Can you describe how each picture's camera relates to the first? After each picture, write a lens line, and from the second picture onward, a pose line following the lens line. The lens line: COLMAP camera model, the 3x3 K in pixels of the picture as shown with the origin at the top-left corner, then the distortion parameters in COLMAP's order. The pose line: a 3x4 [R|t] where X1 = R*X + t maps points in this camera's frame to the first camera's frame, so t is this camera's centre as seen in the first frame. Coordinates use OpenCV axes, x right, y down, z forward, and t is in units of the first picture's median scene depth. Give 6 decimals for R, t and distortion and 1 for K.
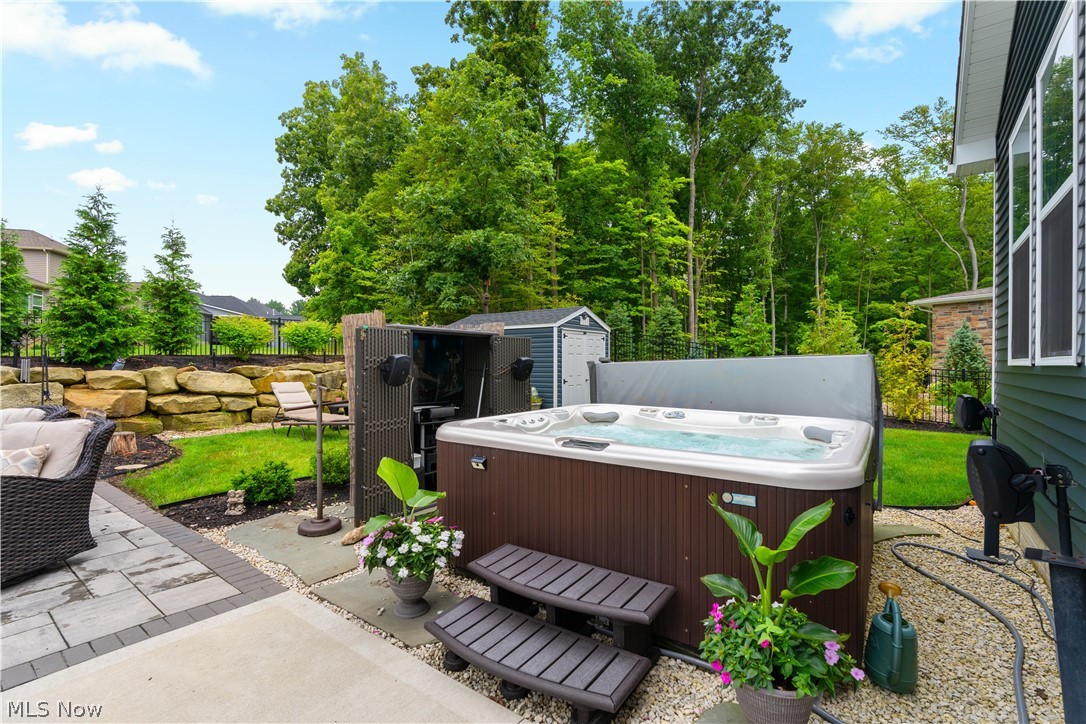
lens RADIAL K [[492.4, 0, 546.5], [0, 492.4, 365.7], [0, 0, 1]] dist [-0.004331, 0.003430]
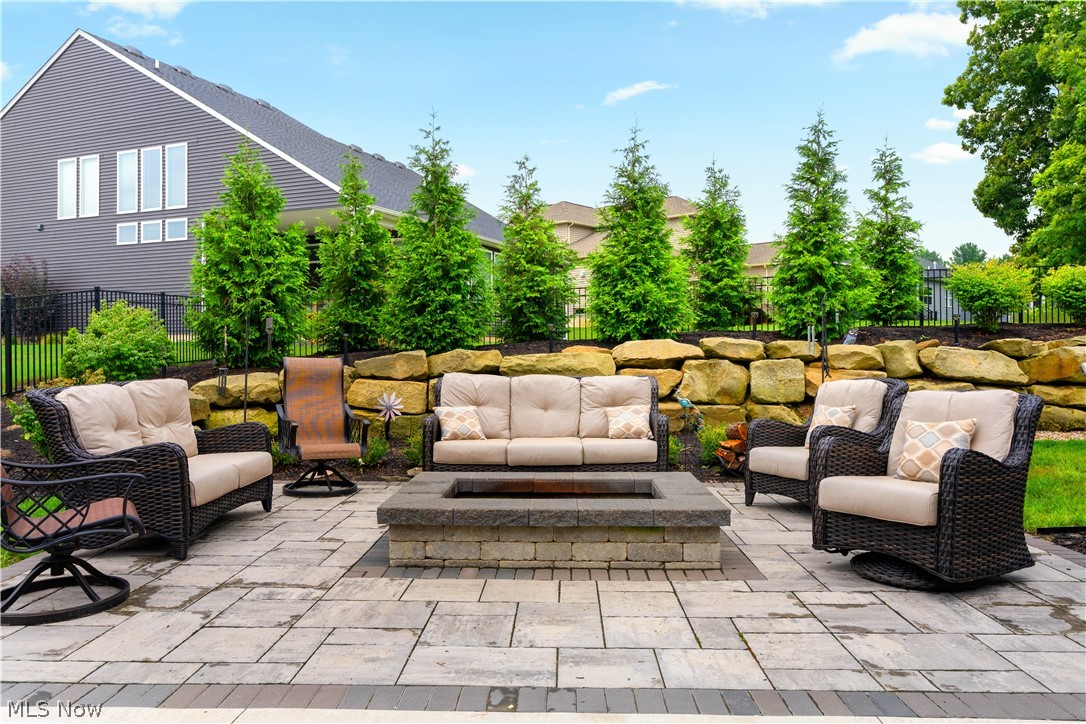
lens RADIAL K [[800.0, 0, 531.2], [0, 800.0, 338.9], [0, 0, 1]] dist [-0.002721, 0.002779]
pose [[0.574870, -0.016749, -0.818073, -0.054354], [0.002215, 0.999819, -0.018914, 0.008100], [0.818241, 0.009061, 0.574803, -0.041575]]
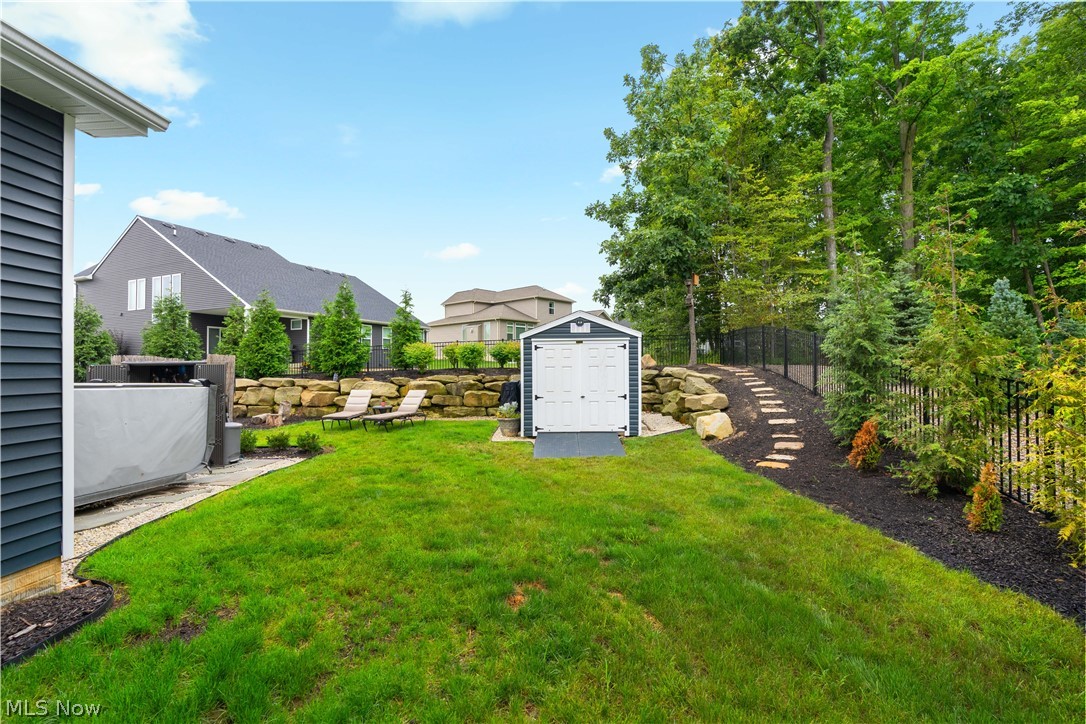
lens RADIAL K [[492.4, 0, 538.4], [0, 492.4, 362.4], [0, 0, 1]] dist [-0.004331, 0.003430]
pose [[0.551358, -0.017337, -0.834088, 0.385340], [0.004521, 0.999831, -0.017794, -0.007807], [0.834256, 0.006041, 0.551344, 0.236545]]
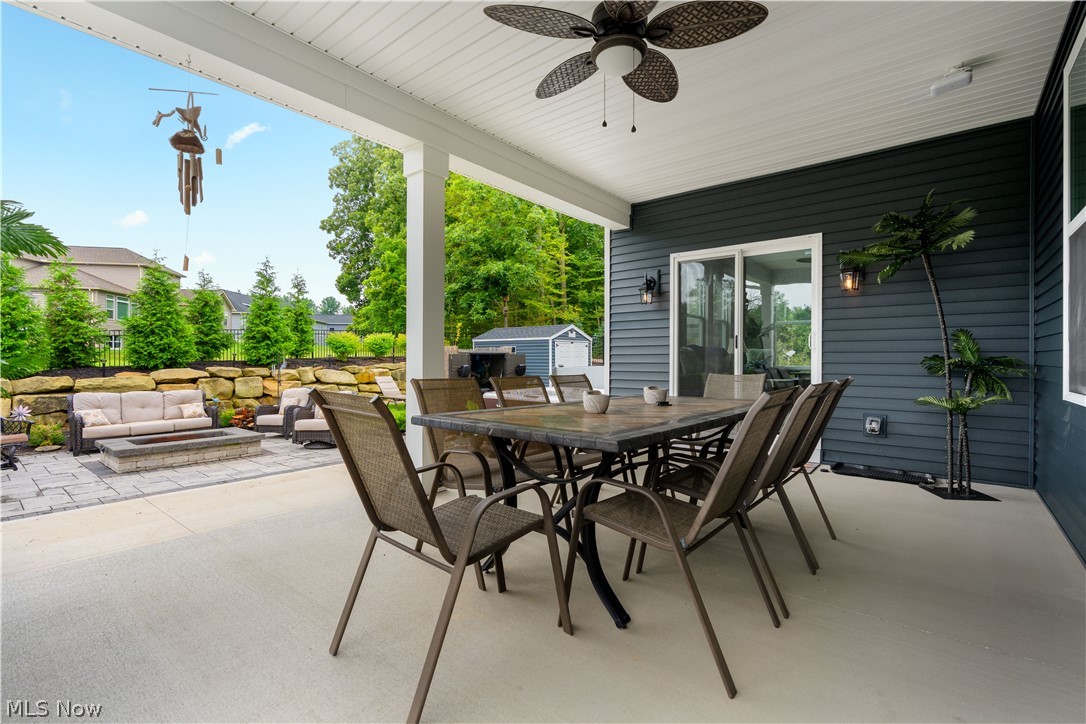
lens RADIAL K [[492.4, 0, 551.8], [0, 492.4, 361.4], [0, 0, 1]] dist [-0.004331, 0.003430]
pose [[0.999411, -0.001324, -0.034291, 0.034527], [0.001476, 0.999989, 0.004396, -0.008599], [0.034285, -0.004444, 0.999402, -0.236041]]
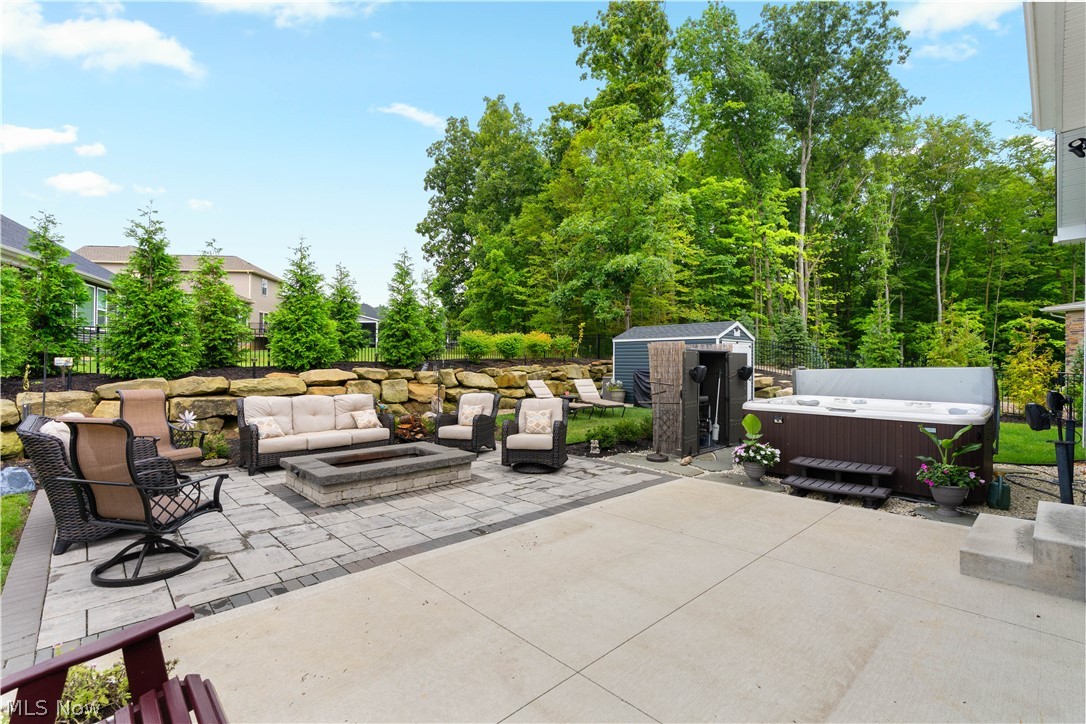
lens RADIAL K [[492.4, 0, 552.6], [0, 492.4, 362.1], [0, 0, 1]] dist [-0.004331, 0.003430]
pose [[0.987554, 0.002638, -0.157258, -0.095580], [-0.003548, 0.999979, -0.005503, -0.004161], [0.157240, 0.005993, 0.987542, -0.153035]]
